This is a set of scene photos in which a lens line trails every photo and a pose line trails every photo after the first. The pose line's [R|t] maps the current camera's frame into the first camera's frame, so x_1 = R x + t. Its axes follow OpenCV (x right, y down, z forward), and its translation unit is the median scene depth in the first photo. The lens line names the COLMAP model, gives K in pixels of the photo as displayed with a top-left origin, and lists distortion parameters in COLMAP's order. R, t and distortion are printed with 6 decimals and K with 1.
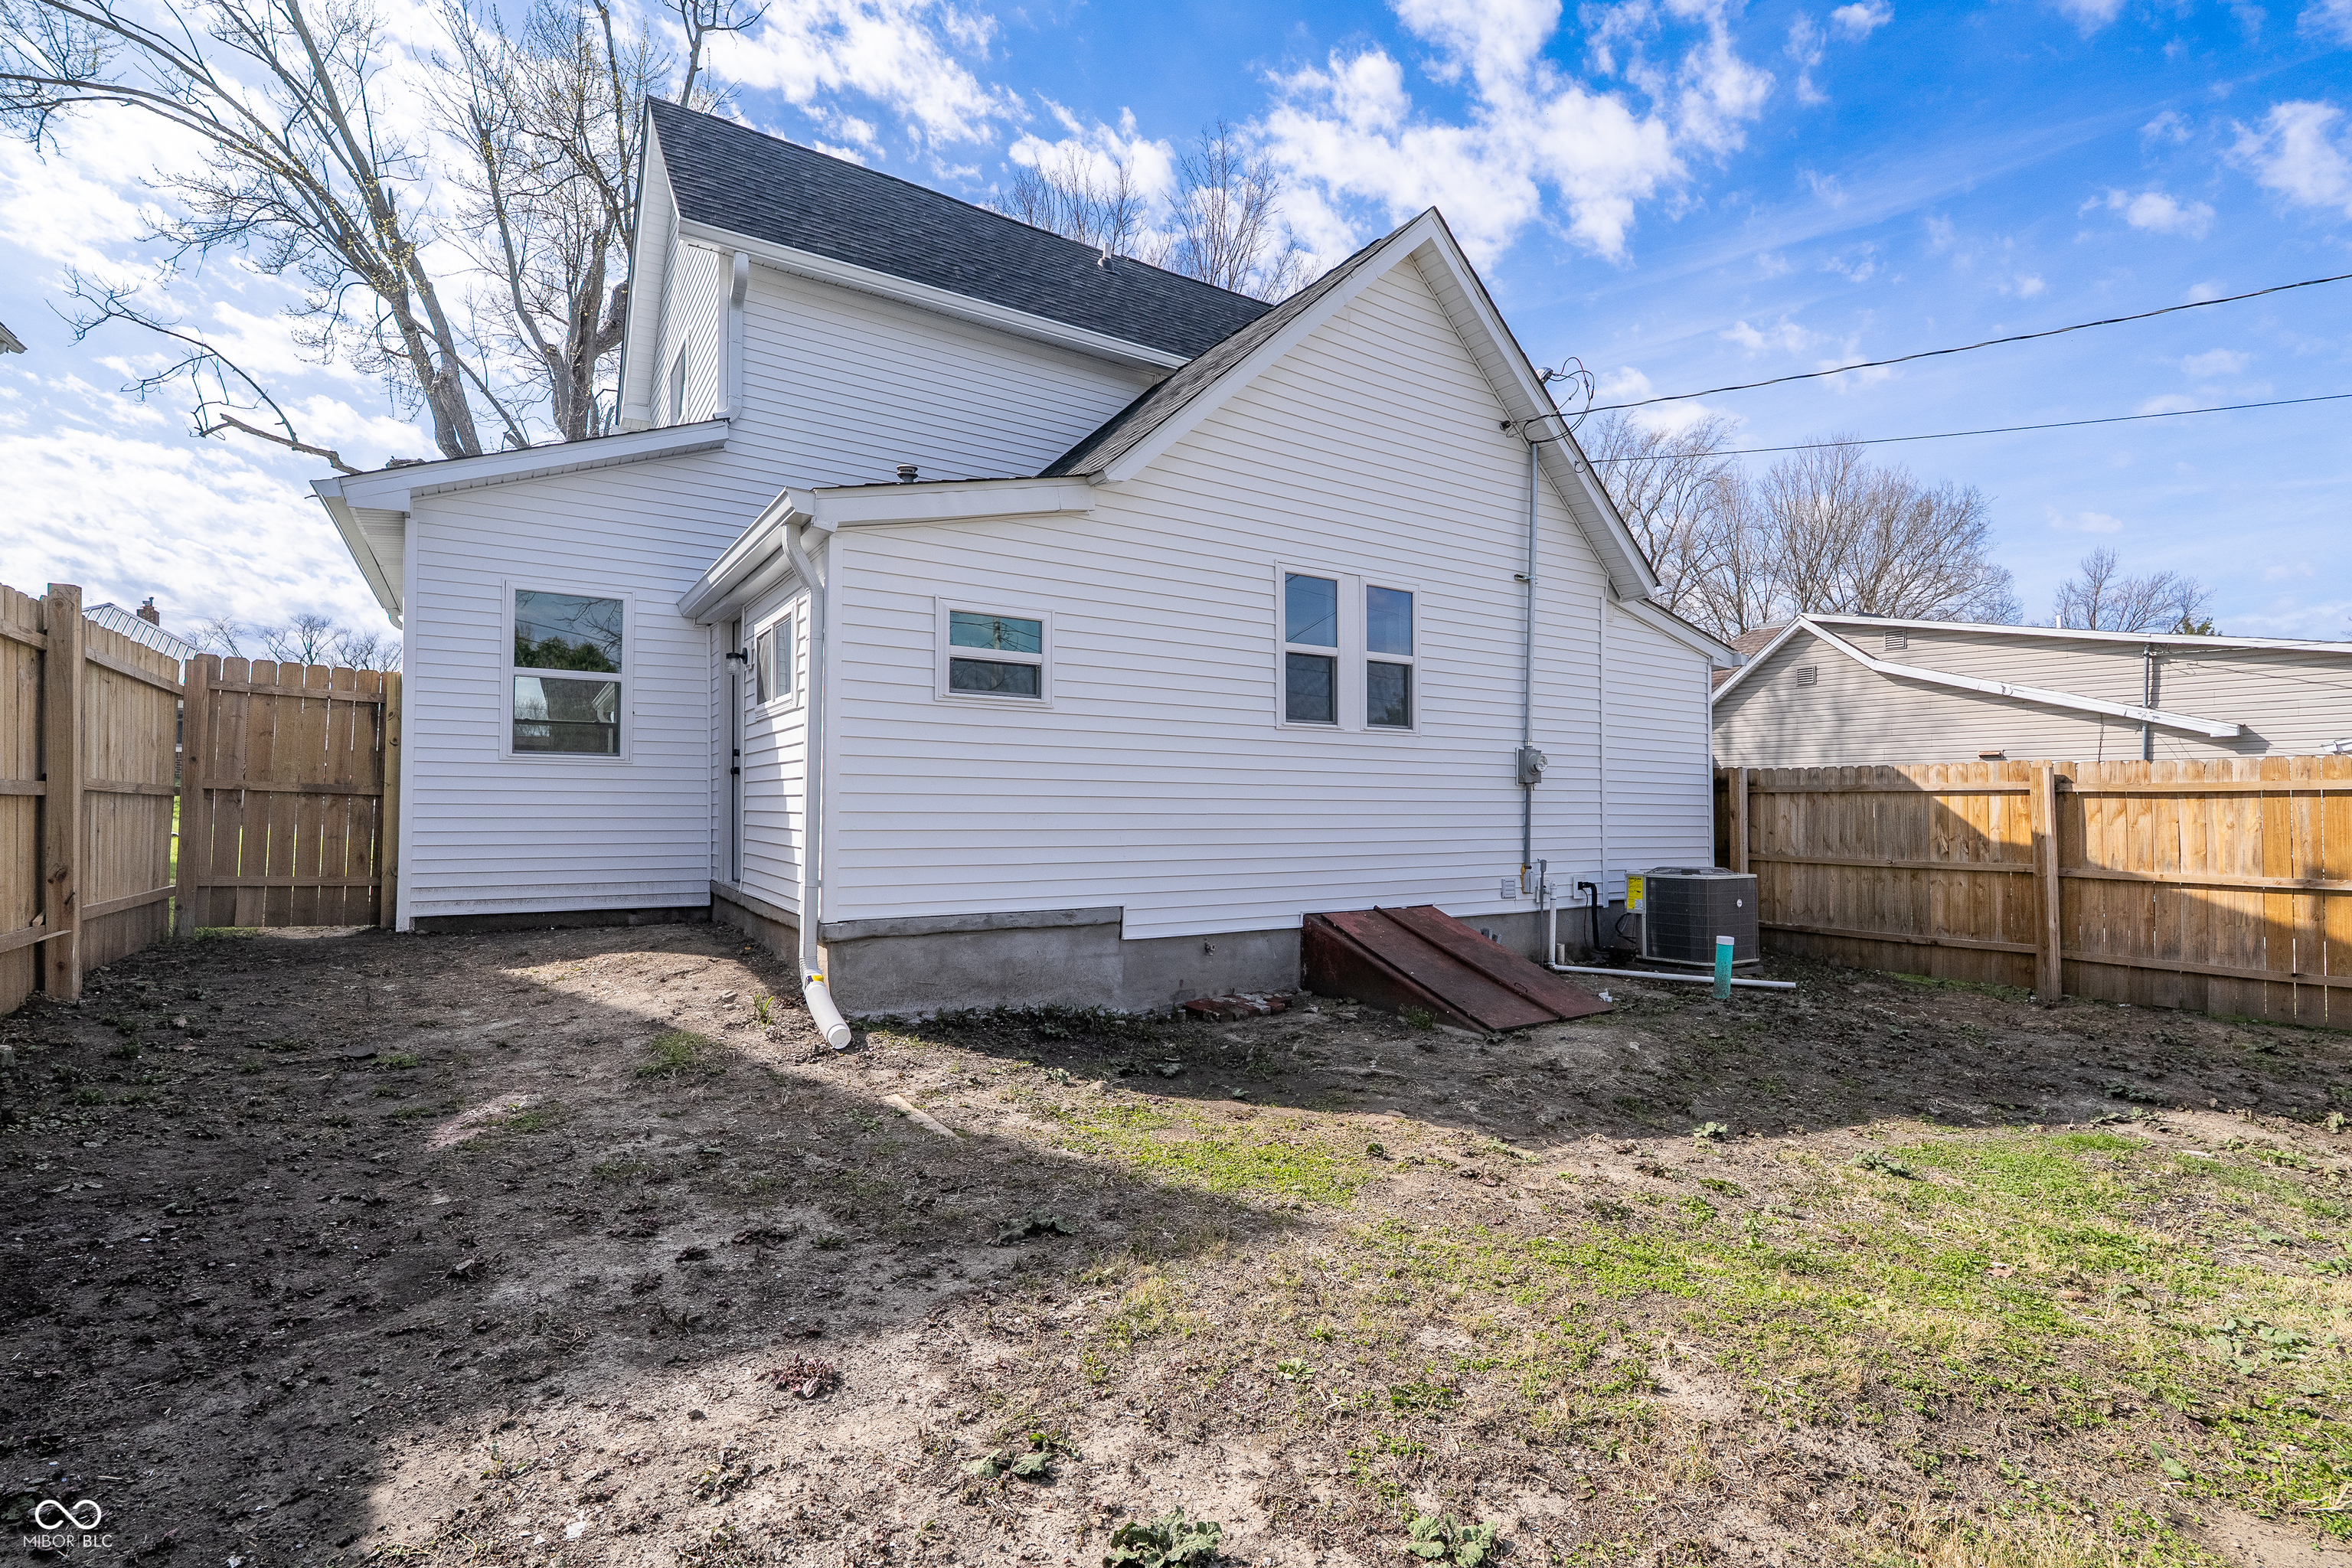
lens RADIAL K [[1043.6, 0, 1181.9], [0, 1043.6, 789.5], [0, 0, 1]] dist [-0.000287, 0.000197]
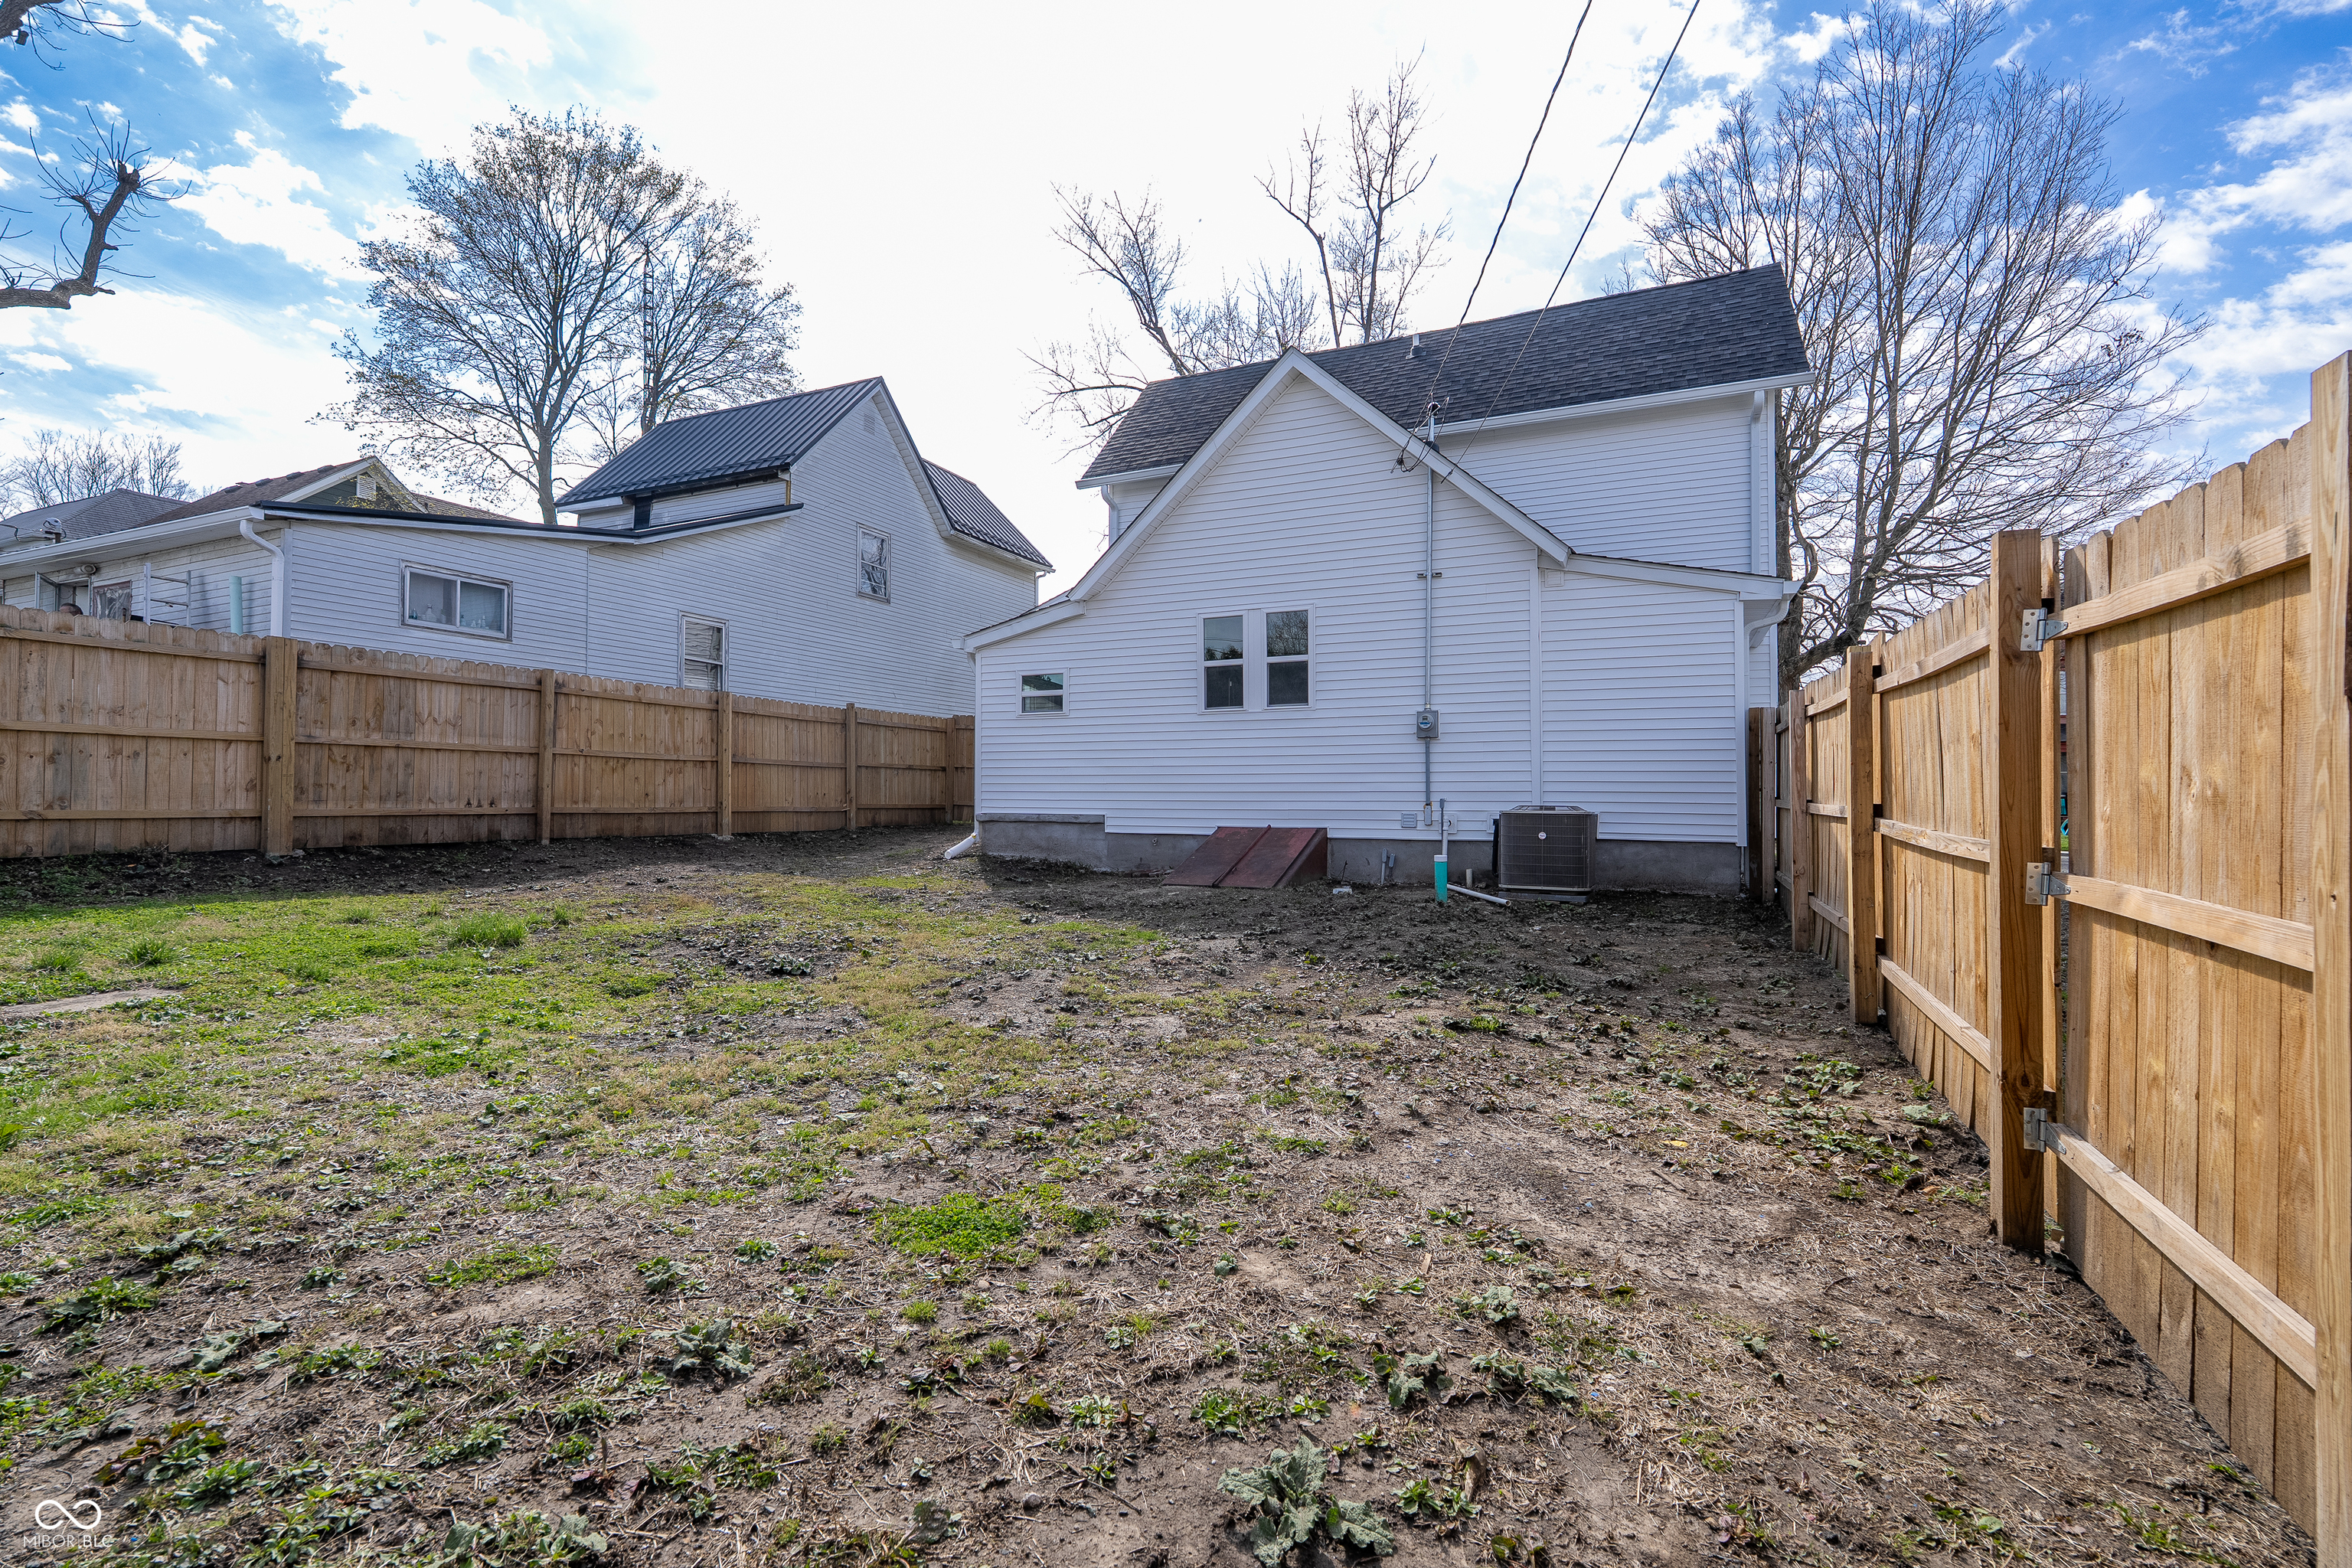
lens RADIAL K [[1043.6, 0, 1177.3], [0, 1043.6, 786.4], [0, 0, 1]] dist [-0.000287, 0.000197]
pose [[0.523576, -0.010709, -0.851912, 1.258622], [0.018238, 0.999833, -0.001360, 0.049034], [0.851784, -0.014825, 0.523684, 0.083074]]
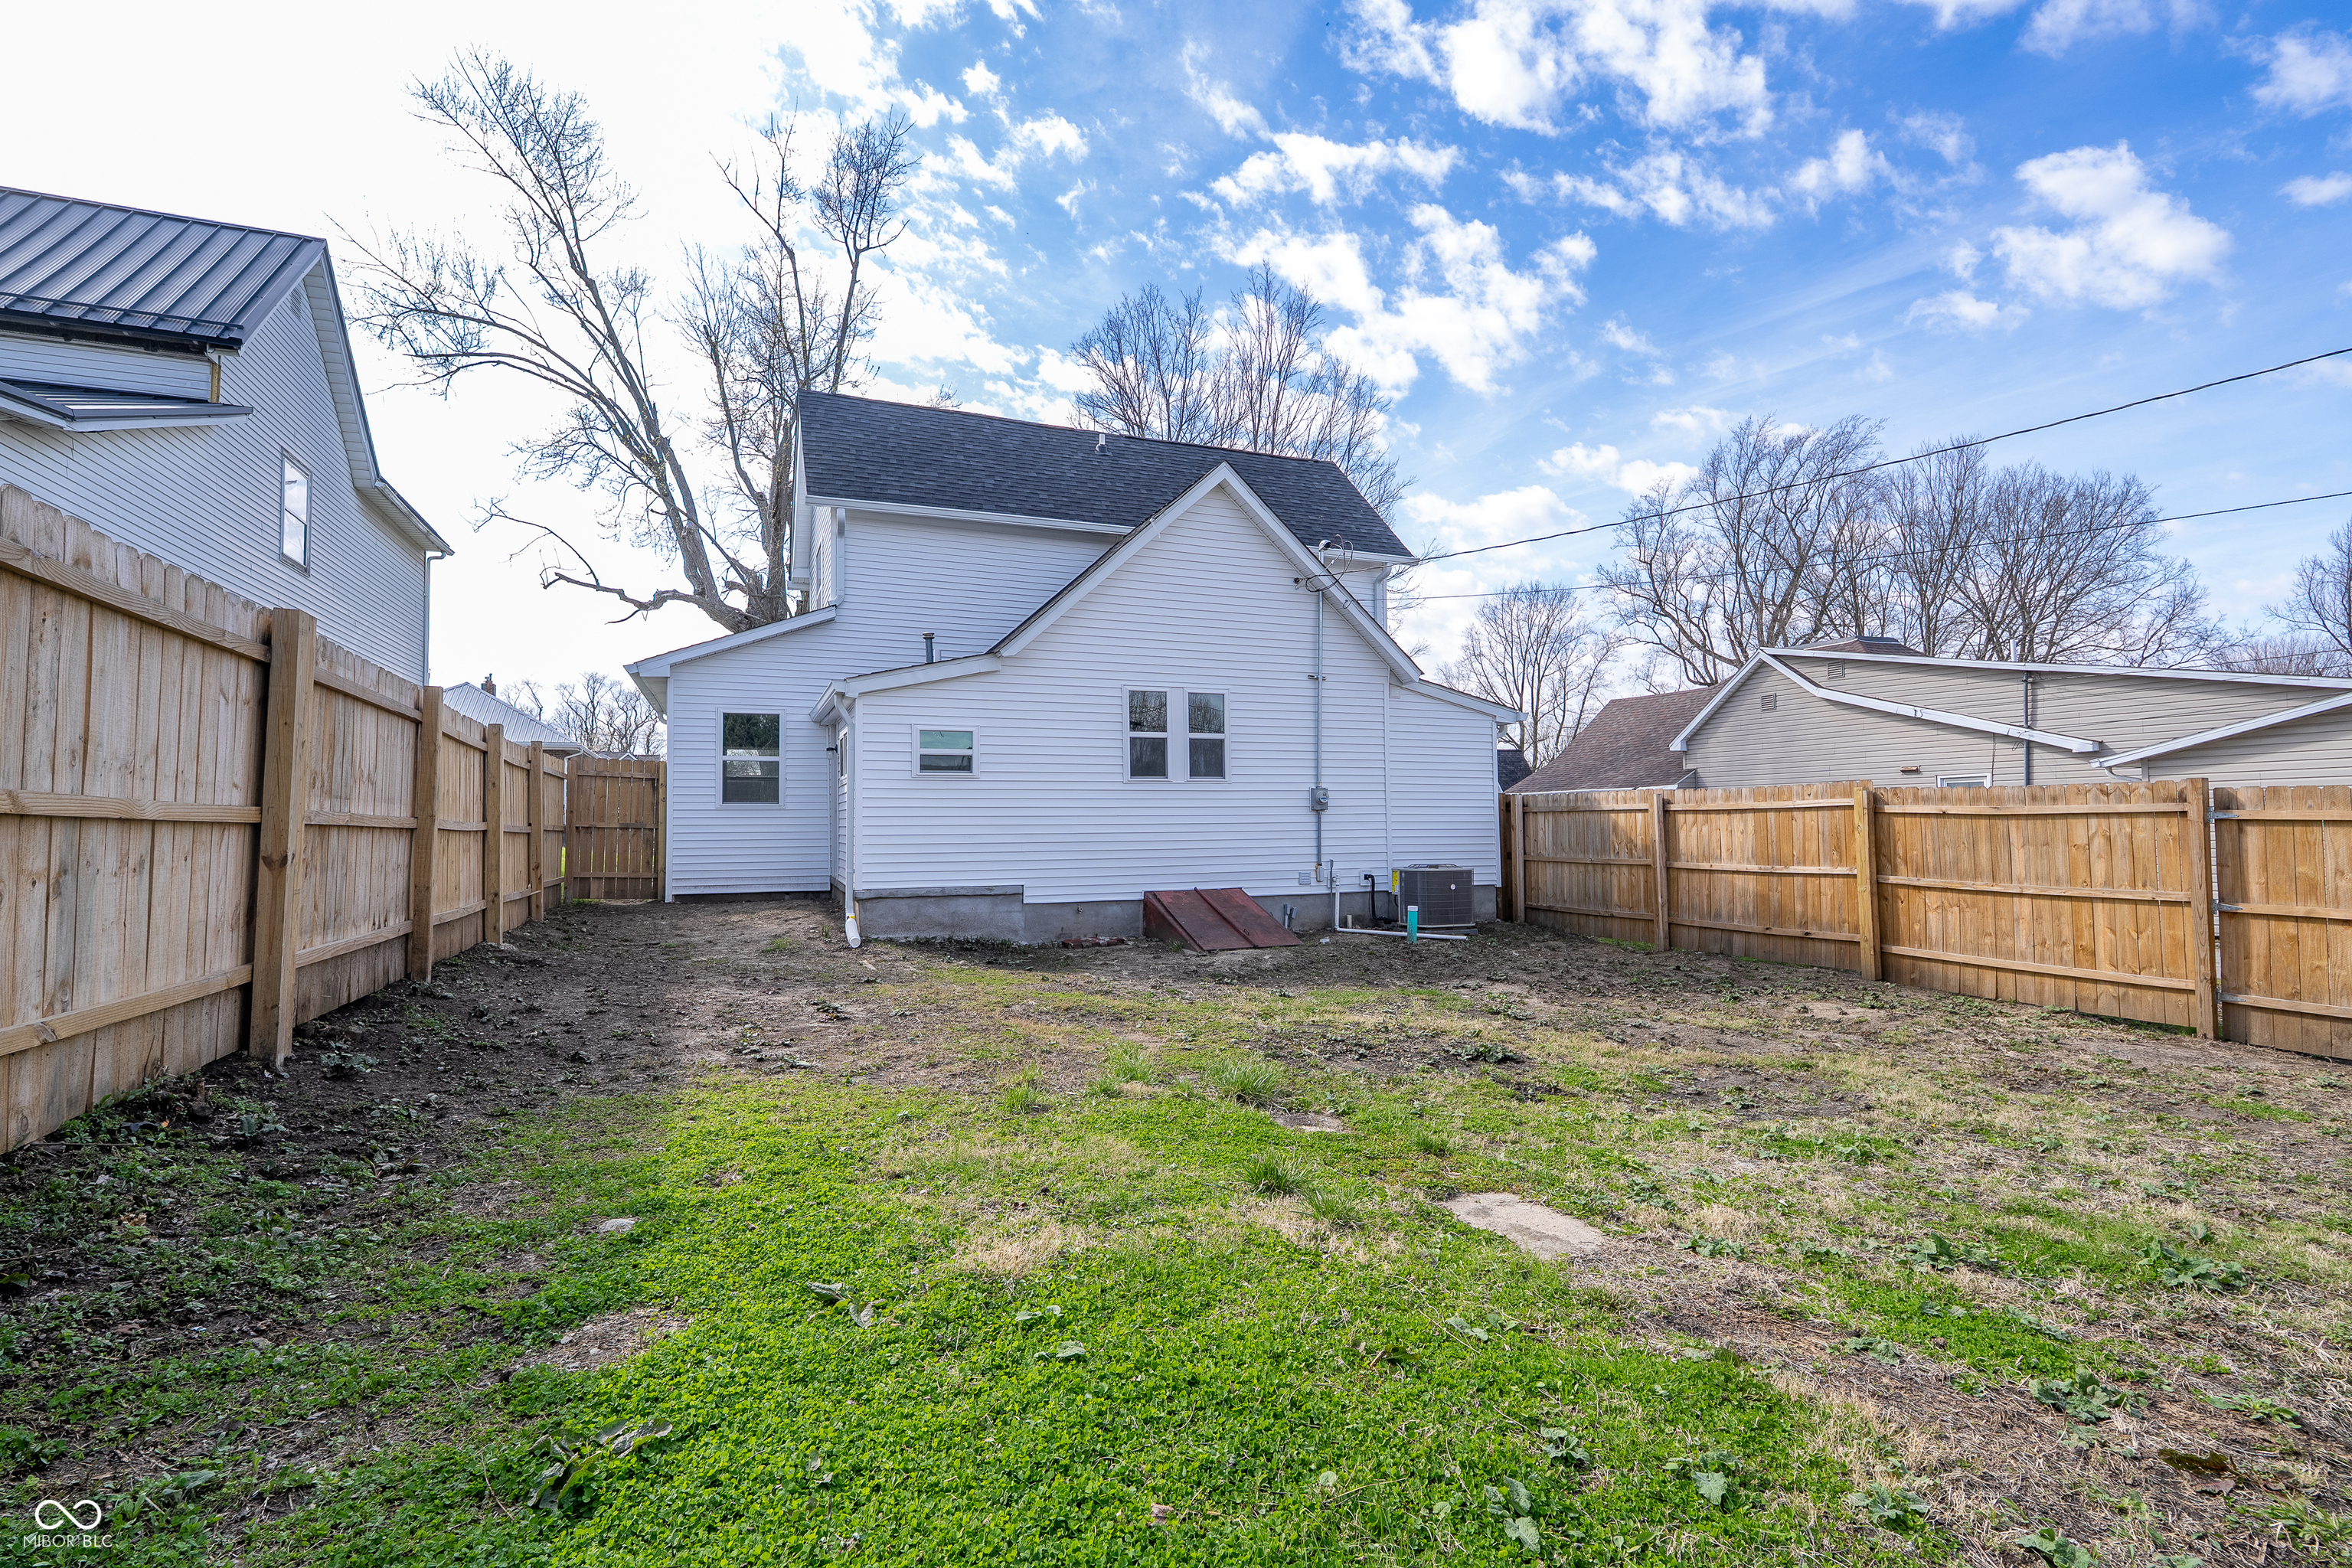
lens RADIAL K [[1043.6, 0, 1173.2], [0, 1043.6, 785.8], [0, 0, 1]] dist [-0.000287, 0.000197]
pose [[0.982513, -0.021681, -0.184926, 0.410402], [0.018067, 0.999612, -0.021205, -0.013131], [0.185314, 0.017493, 0.982524, -0.561449]]
